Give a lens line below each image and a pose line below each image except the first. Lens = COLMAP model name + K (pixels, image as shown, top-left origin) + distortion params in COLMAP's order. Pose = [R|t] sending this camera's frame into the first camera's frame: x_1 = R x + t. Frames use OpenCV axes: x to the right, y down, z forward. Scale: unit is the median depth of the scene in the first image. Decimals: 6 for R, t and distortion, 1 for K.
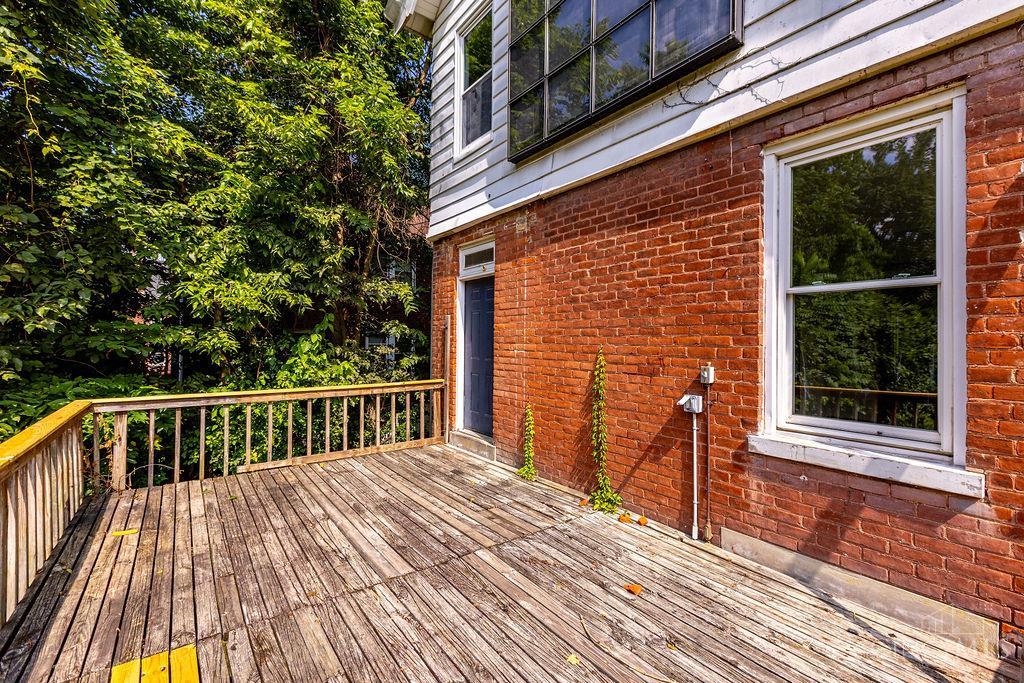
lens RADIAL K [[467.0, 0, 513.9], [0, 467.0, 339.2], [0, 0, 1]] dist [-0.006339, 0.001167]
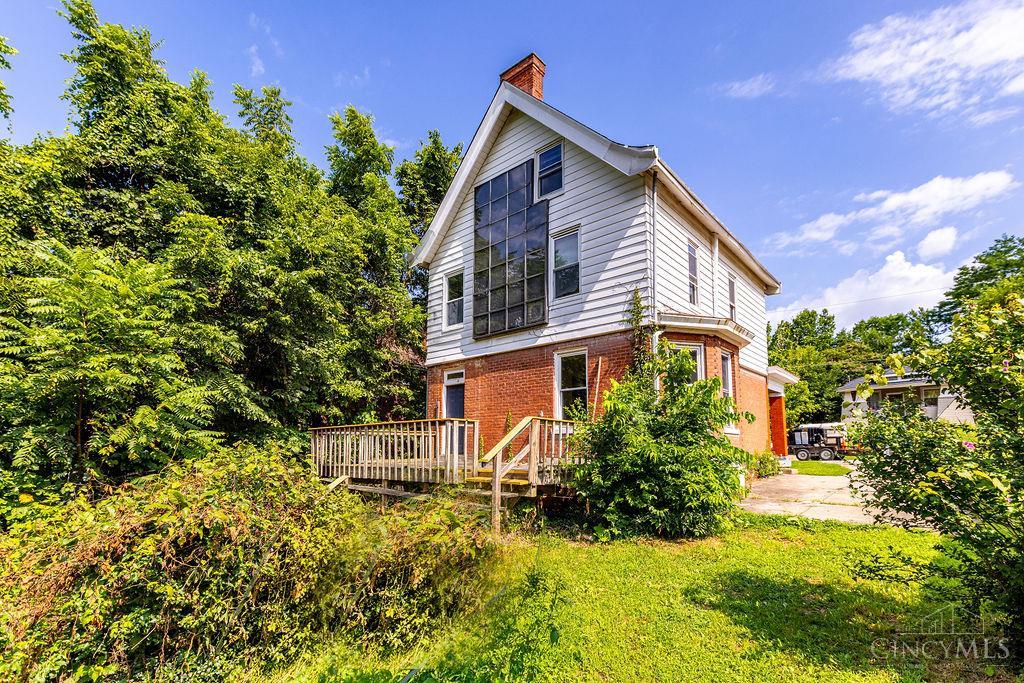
lens RADIAL K [[467.0, 0, 515.4], [0, 467.0, 341.8], [0, 0, 1]] dist [-0.006339, 0.001167]
pose [[0.975929, 0.039806, 0.214423, -0.294985], [0.008736, 0.975276, -0.220816, 0.174500], [-0.217912, 0.217374, 0.951453, -1.307616]]
